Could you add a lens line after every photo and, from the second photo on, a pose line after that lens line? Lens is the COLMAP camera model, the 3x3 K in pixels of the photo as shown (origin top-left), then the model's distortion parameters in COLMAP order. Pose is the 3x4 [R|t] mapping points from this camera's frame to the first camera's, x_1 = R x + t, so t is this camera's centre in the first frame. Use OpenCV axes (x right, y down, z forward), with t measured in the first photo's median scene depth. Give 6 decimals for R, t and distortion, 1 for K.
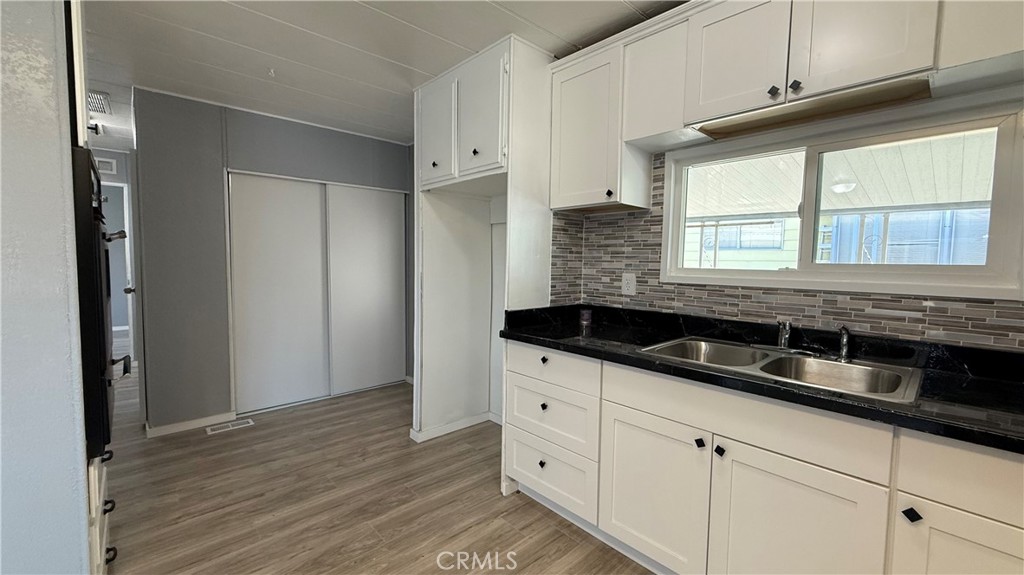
lens RADIAL K [[409.0, 0, 506.4], [0, 409.0, 284.8], [0, 0, 1]] dist [0.000772, 0.000638]
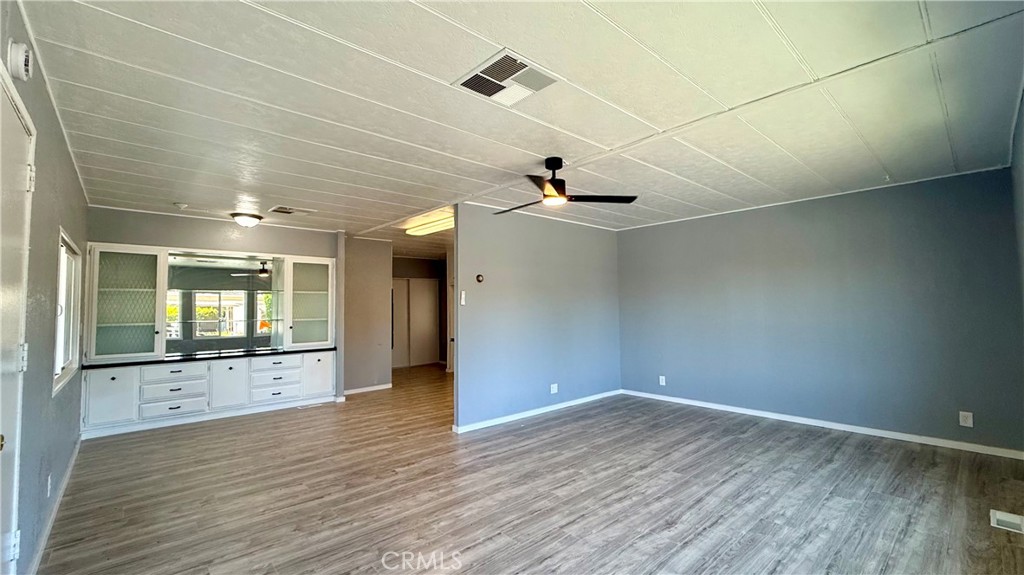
lens RADIAL K [[431.4, 0, 508.6], [0, 431.4, 286.1], [0, 0, 1]] dist [0.004622, -0.001304]
pose [[0.999492, -0.029800, -0.011274, 0.323189], [0.028381, 0.993526, -0.110000, 0.166557], [0.014479, 0.109624, 0.993868, -2.642832]]
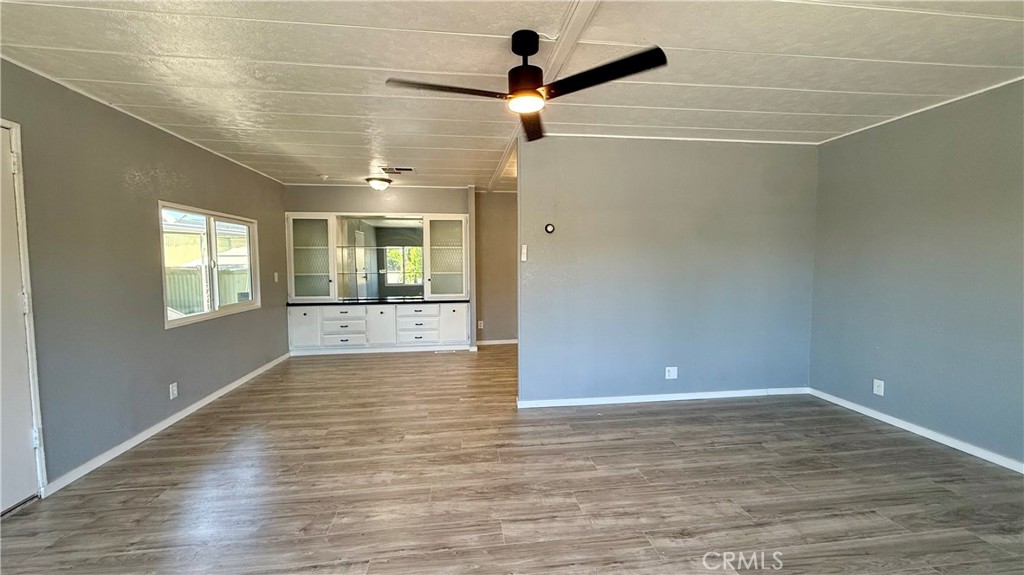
lens RADIAL K [[409.0, 0, 507.9], [0, 409.0, 286.0], [0, 0, 1]] dist [0.000772, 0.000638]
pose [[0.817857, 0.012635, -0.575283, 0.971536], [-0.015963, 0.999872, -0.000735, 0.124946], [0.575200, 0.009784, 0.817954, -1.961006]]
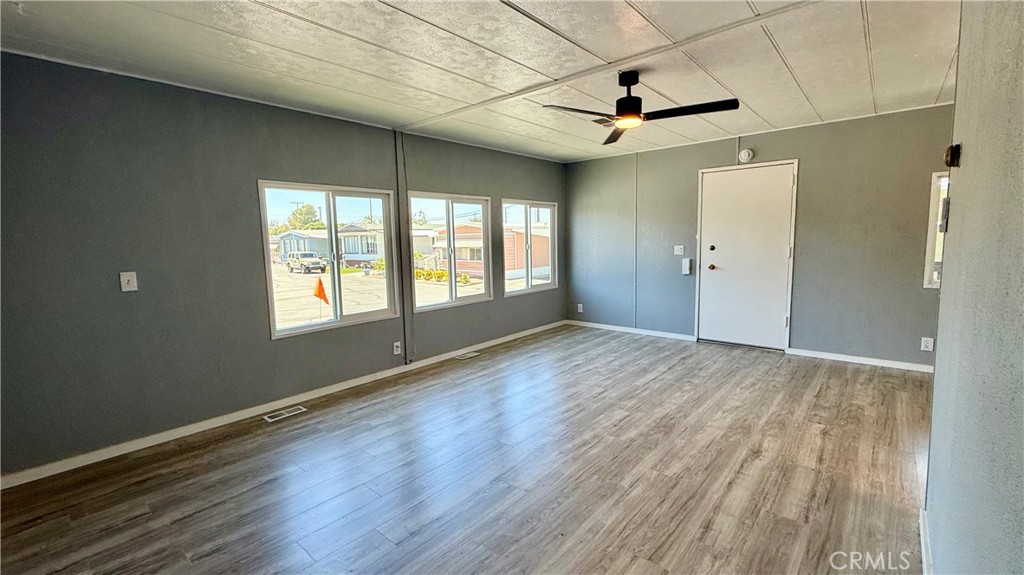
lens RADIAL K [[431.4, 0, 512.4], [0, 431.4, 282.9], [0, 0, 1]] dist [0.004622, -0.001304]
pose [[-0.993297, 0.018985, -0.114016, 0.991820], [-0.000393, 0.985857, 0.167587, -0.021717], [0.115585, 0.166508, -0.979242, 0.153086]]
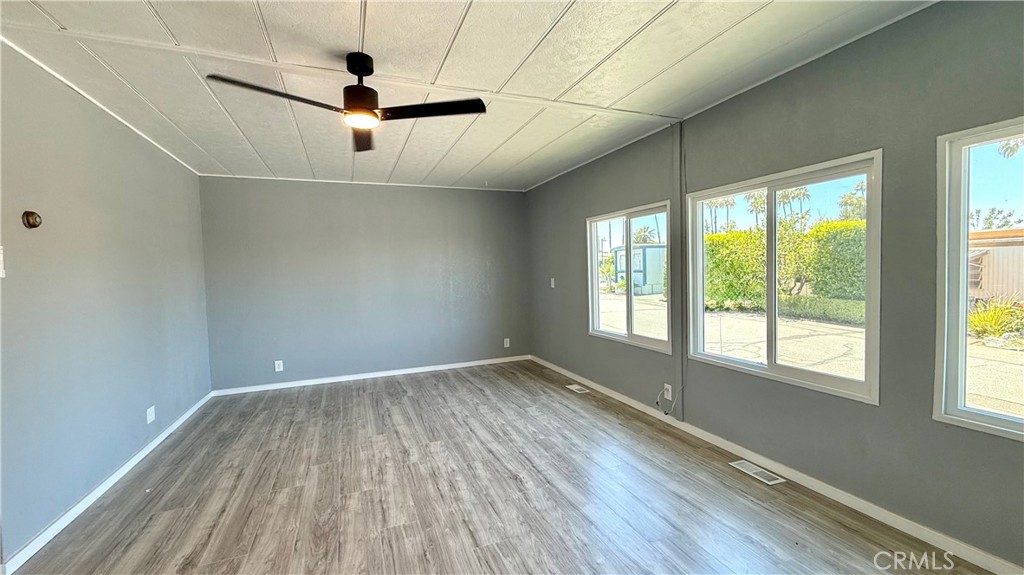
lens RADIAL K [[409.0, 0, 510.1], [0, 409.0, 285.6], [0, 0, 1]] dist [0.000772, 0.000638]
pose [[0.351327, -0.060779, 0.934278, -0.334588], [0.092989, 0.995222, 0.029776, 0.108805], [-0.931623, 0.076416, 0.355301, -1.838939]]
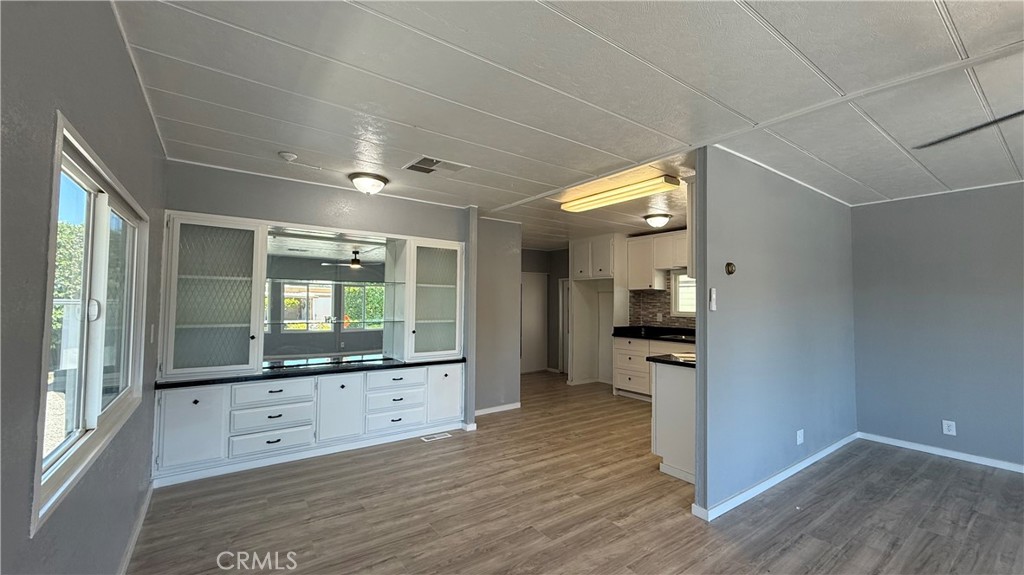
lens RADIAL K [[409.0, 0, 508.7], [0, 409.0, 285.9], [0, 0, 1]] dist [0.000772, 0.000638]
pose [[0.993014, -0.011198, -0.117463, -0.378657], [-0.001095, 0.994569, -0.104073, 0.075538], [0.117991, 0.103474, 0.987609, -1.854621]]
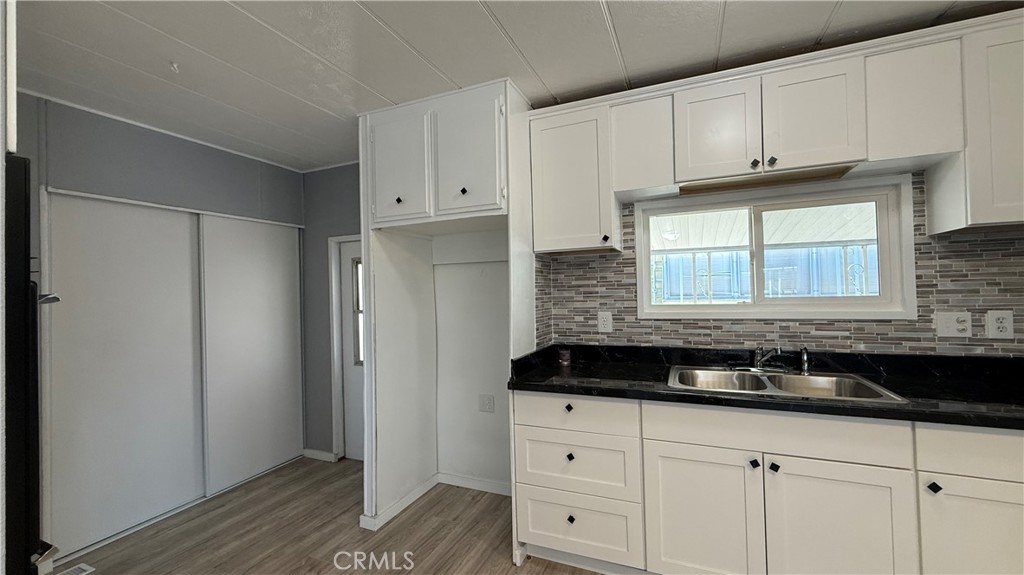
lens RADIAL K [[409.0, 0, 507.4], [0, 409.0, 284.9], [0, 0, 1]] dist [0.000772, 0.000638]
pose [[0.914836, -0.029630, 0.402736, -0.374303], [0.062223, 0.995737, -0.068083, -0.043032], [-0.399002, 0.087344, 0.912781, 0.130553]]
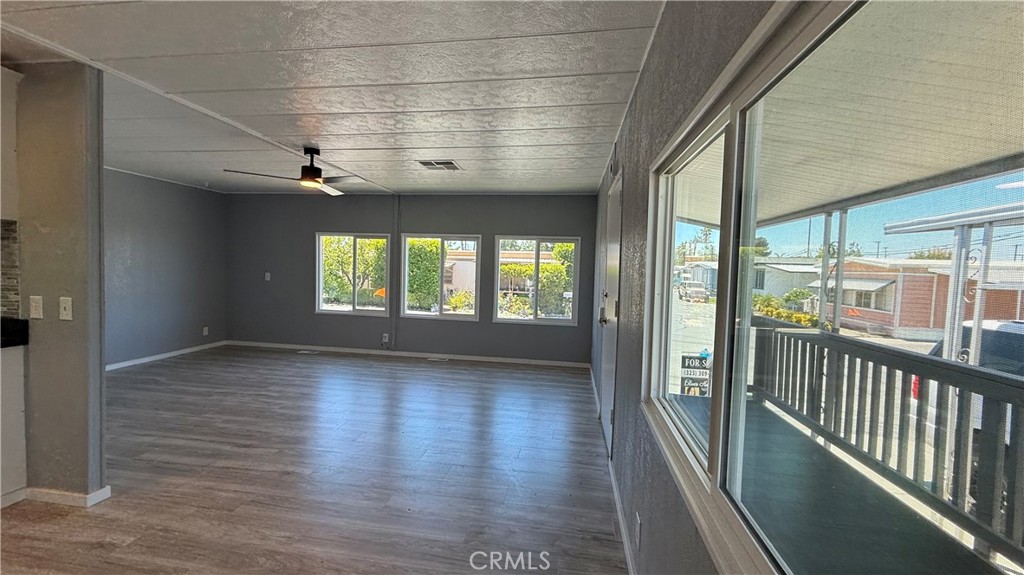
lens RADIAL K [[409.0, 0, 511.1], [0, 409.0, 283.8], [0, 0, 1]] dist [0.000772, 0.000638]
pose [[-0.630858, -0.067895, 0.772922, -1.415565], [0.010321, 0.995342, 0.095857, -0.024264], [-0.775829, 0.068450, -0.627219, -0.736869]]
